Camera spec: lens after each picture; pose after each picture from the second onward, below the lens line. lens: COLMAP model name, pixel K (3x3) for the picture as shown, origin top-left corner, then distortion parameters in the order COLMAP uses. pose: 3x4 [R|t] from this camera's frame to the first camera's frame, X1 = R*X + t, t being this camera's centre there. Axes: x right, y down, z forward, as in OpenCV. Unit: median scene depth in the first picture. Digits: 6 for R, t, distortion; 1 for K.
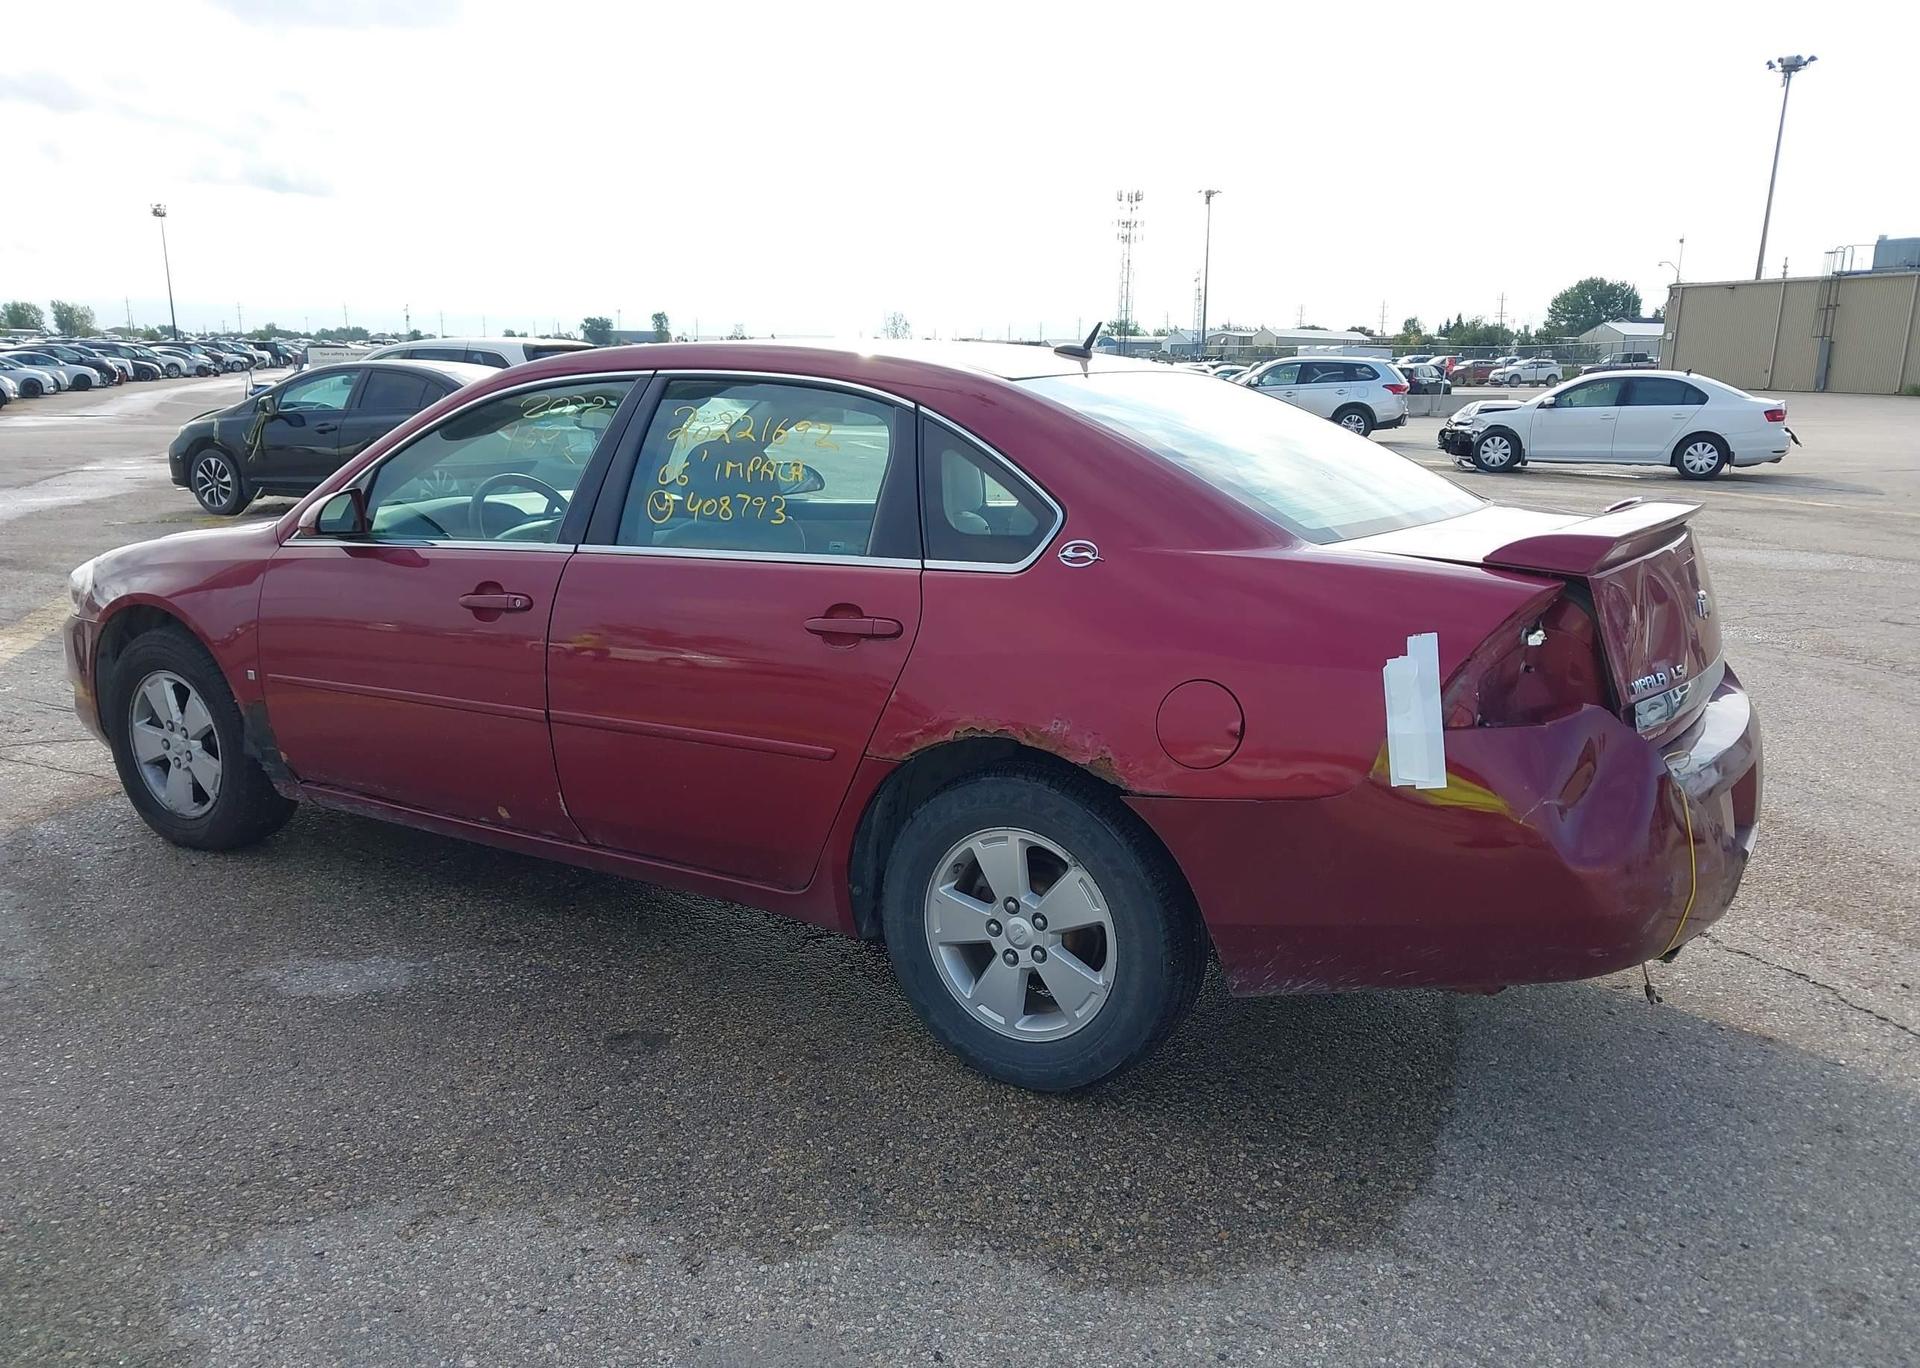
lens RADIAL K [[1516.3, 0, 958.1], [0, 1516.3, 696.6], [0, 0, 1]] dist [0.016240, -0.019967]
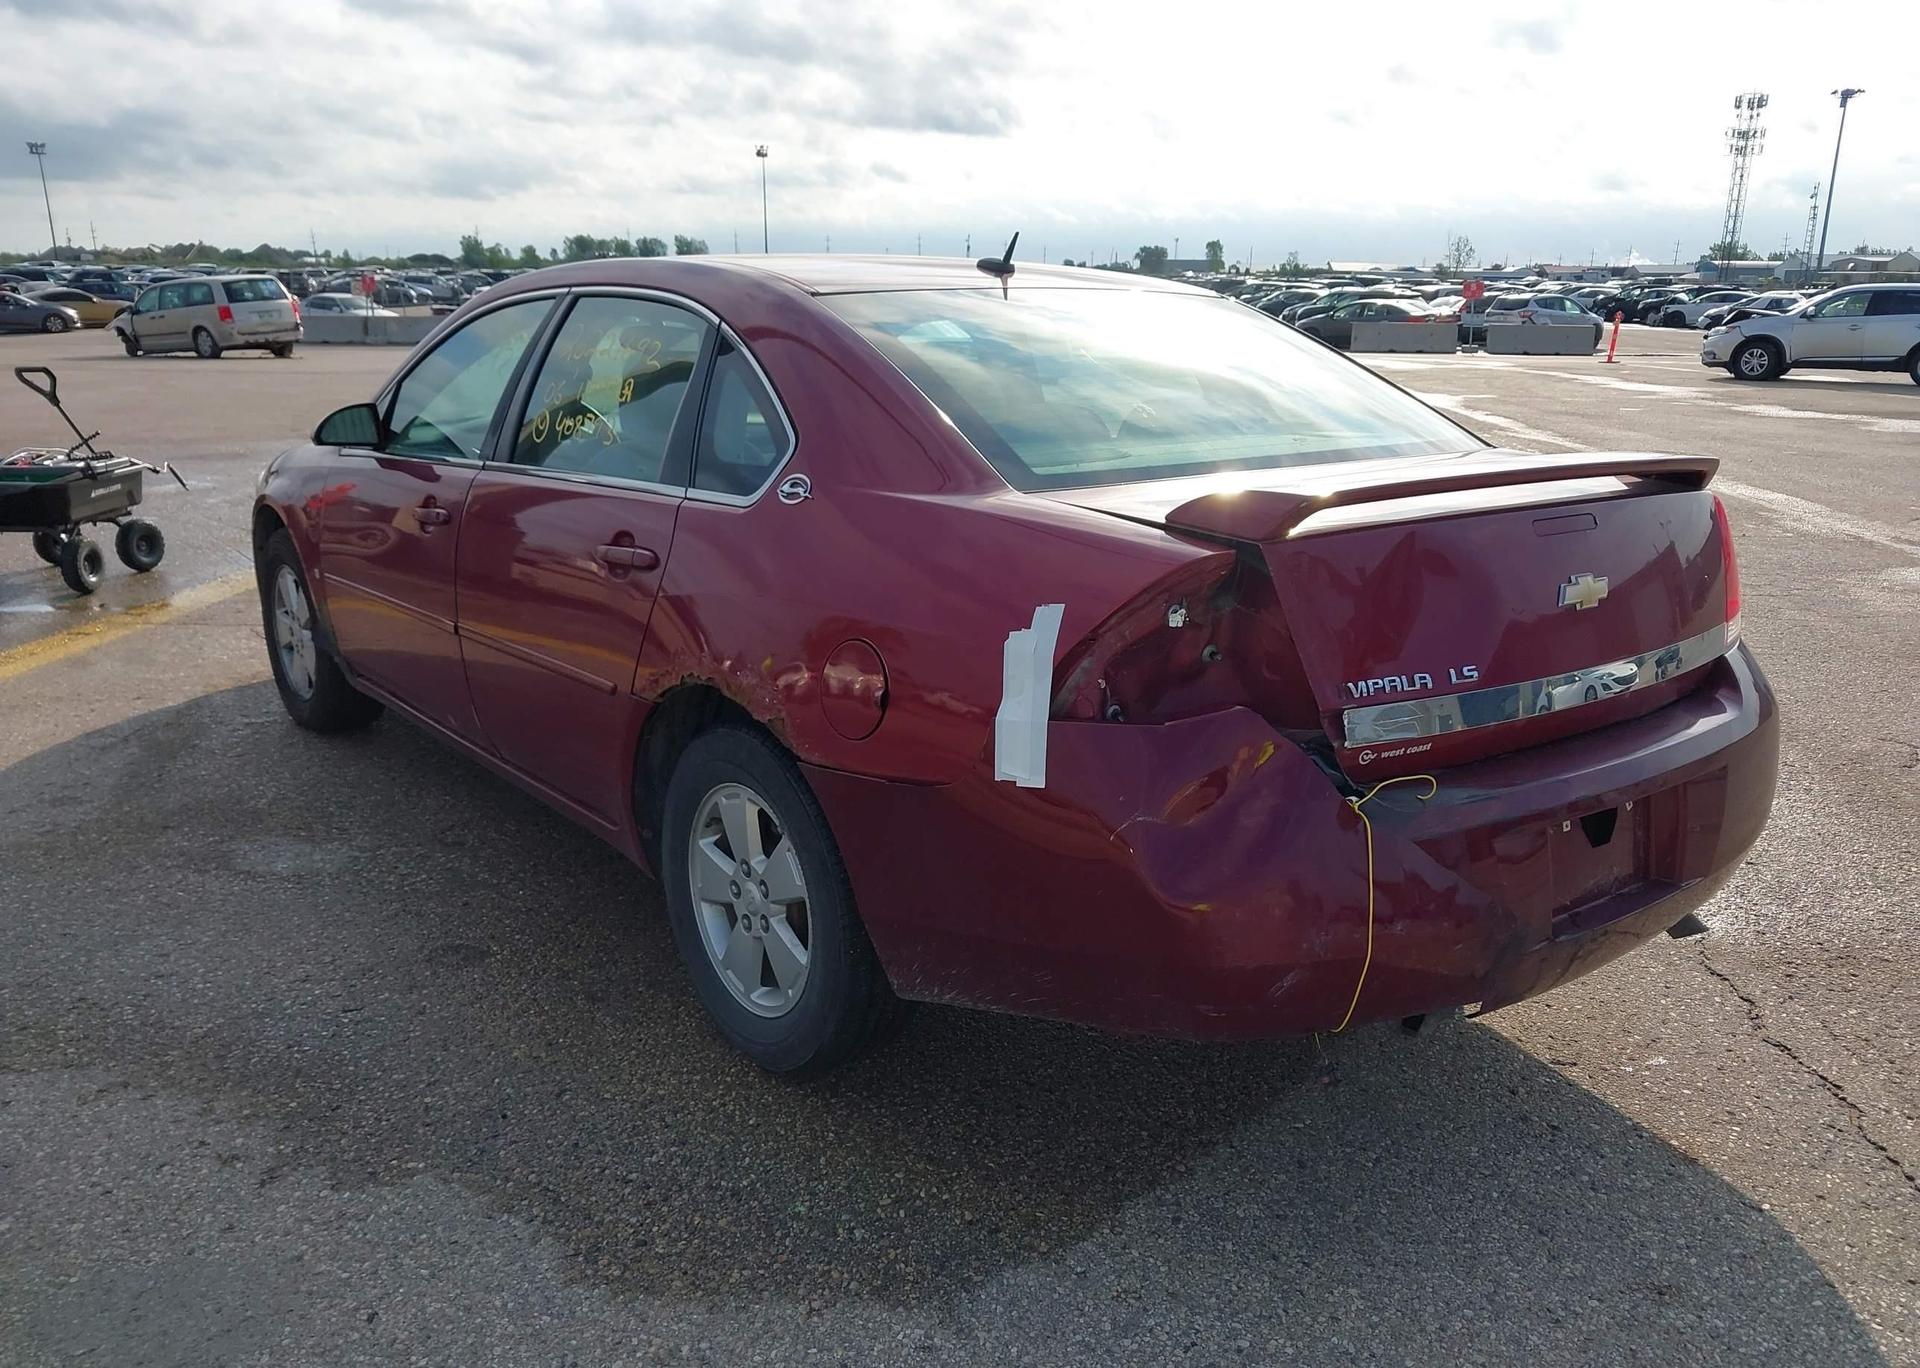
lens RADIAL K [[1516.3, 0, 956.5], [0, 1516.3, 718.6], [0, 0, 1]] dist [0.016240, -0.019967]
pose [[0.940210, 0.092867, -0.327691, 0.435809], [-0.074097, 0.994838, 0.069336, -0.026330], [0.332438, -0.040909, 0.942237, 0.164257]]
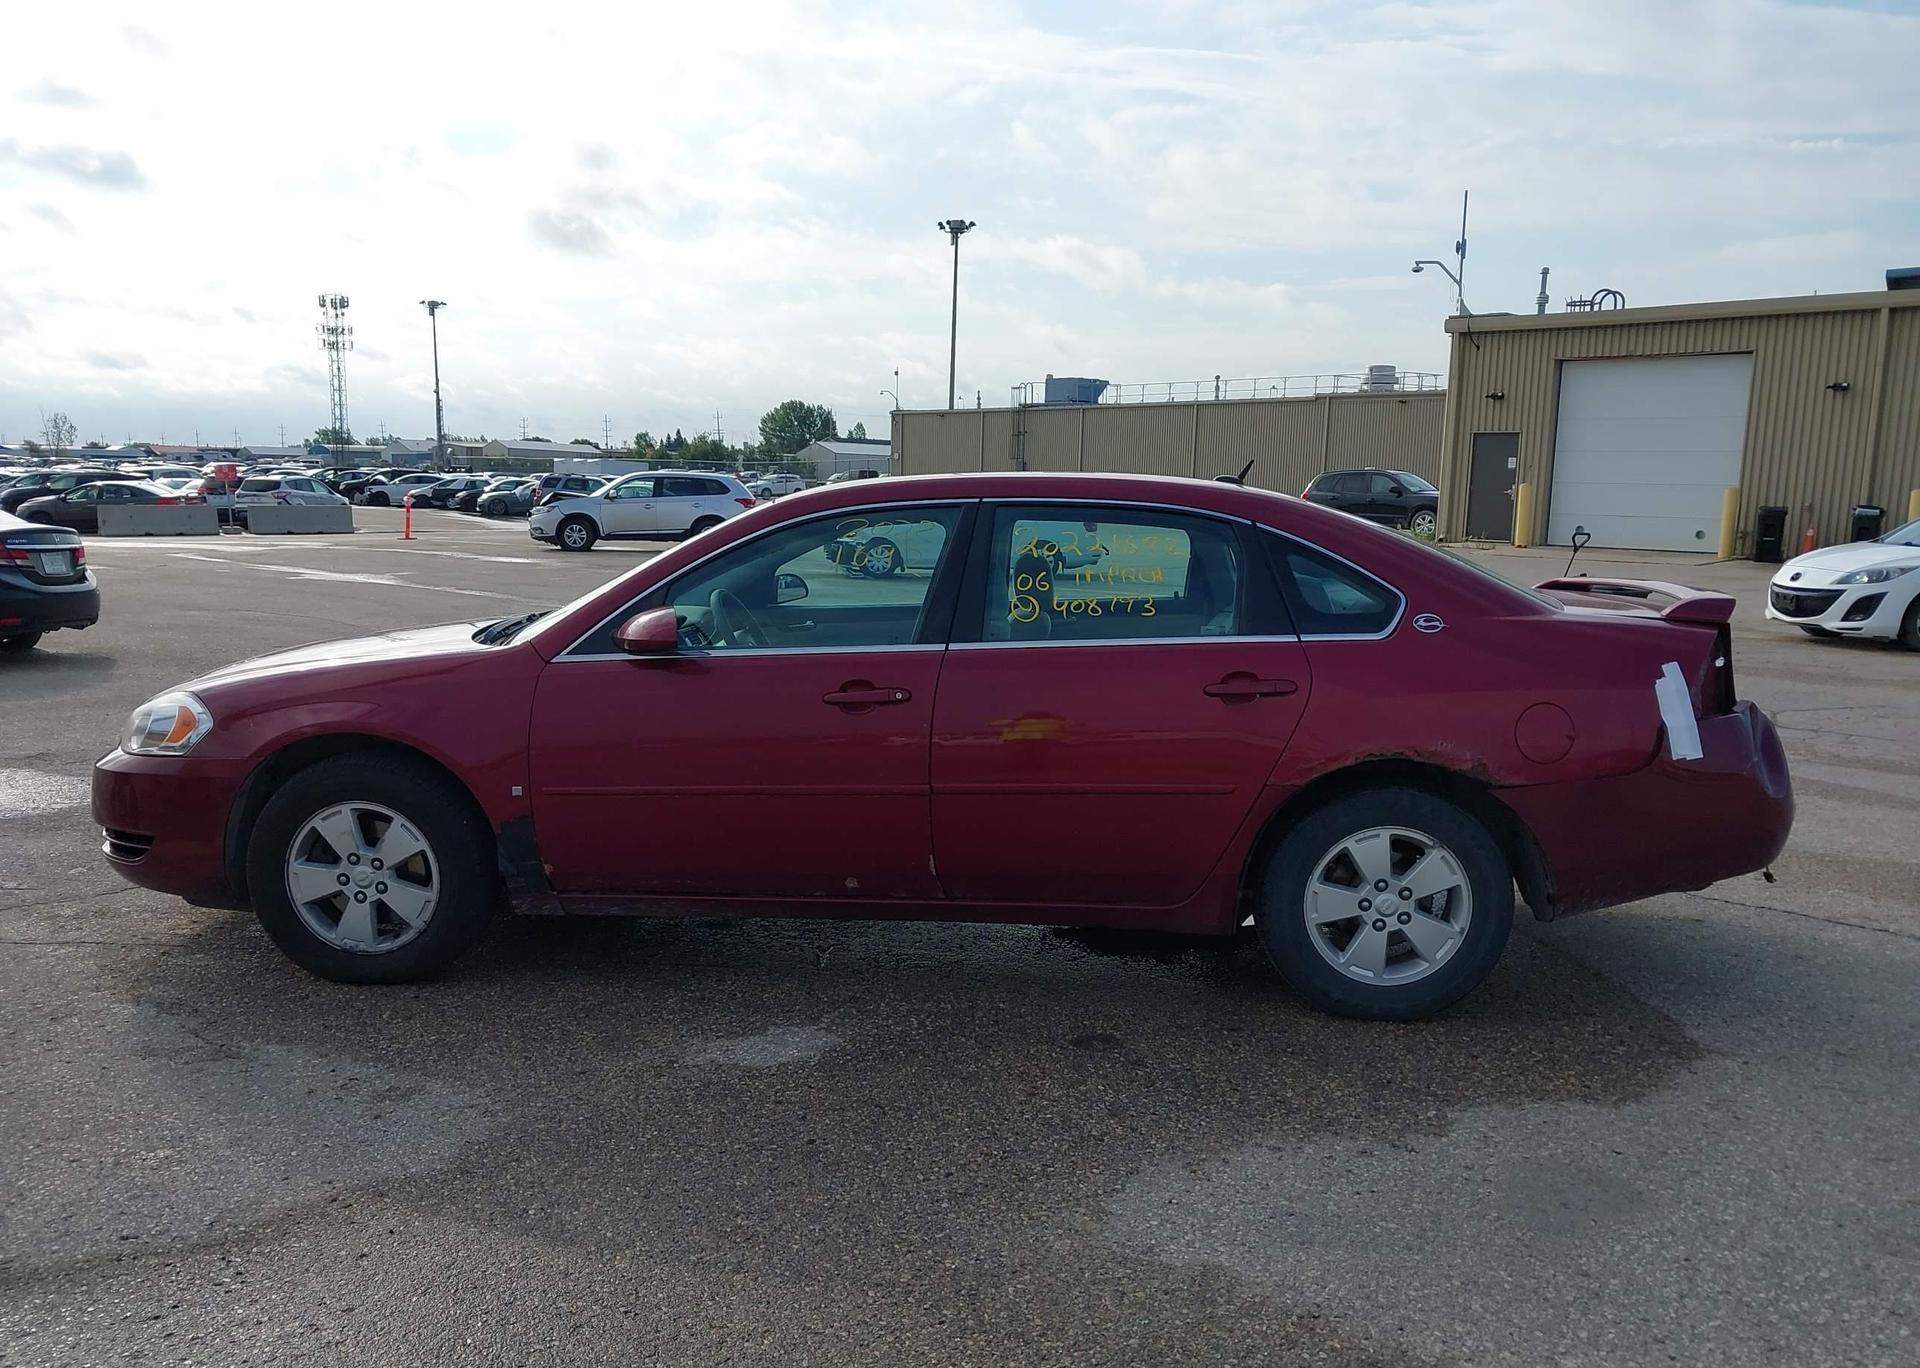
lens RADIAL K [[1521.5, 0, 953.8], [0, 1521.5, 695.4], [0, 0, 1]] dist [-0.001774, -0.004780]
pose [[0.882126, -0.060439, 0.467120, -0.892718], [0.094171, 0.994341, -0.049181, -0.000261], [-0.461504, 0.087373, 0.882825, -0.039863]]
